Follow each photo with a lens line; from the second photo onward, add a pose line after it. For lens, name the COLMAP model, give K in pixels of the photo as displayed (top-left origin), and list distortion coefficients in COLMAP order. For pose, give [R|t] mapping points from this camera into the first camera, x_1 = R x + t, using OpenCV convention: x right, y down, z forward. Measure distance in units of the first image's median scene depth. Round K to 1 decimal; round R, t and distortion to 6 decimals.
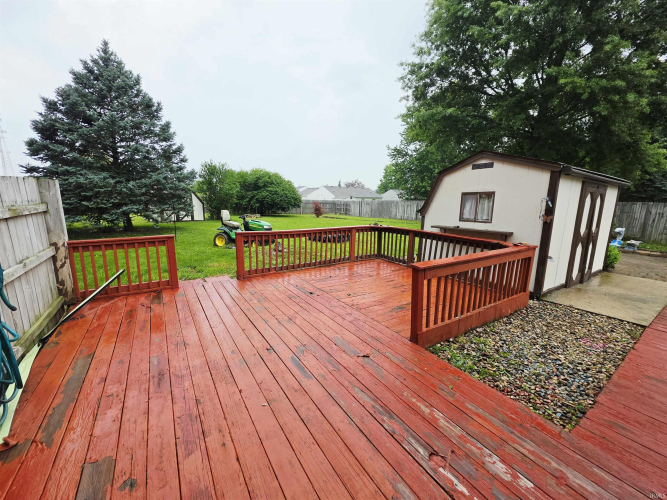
lens RADIAL K [[267.8, 0, 335.3], [0, 267.8, 249.2], [0, 0, 1]] dist [-0.000160, -0.000163]
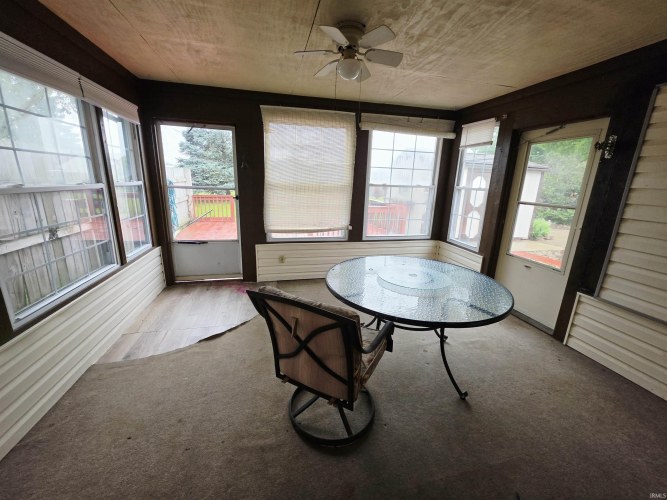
lens RADIAL K [[267.8, 0, 334.0], [0, 267.8, 250.1], [0, 0, 1]] dist [-0.000160, -0.000163]
pose [[0.946376, 0.099541, -0.307350, 0.352986], [-0.083196, 0.994354, 0.065867, 0.073410], [0.312171, -0.036765, 0.949314, -0.321402]]
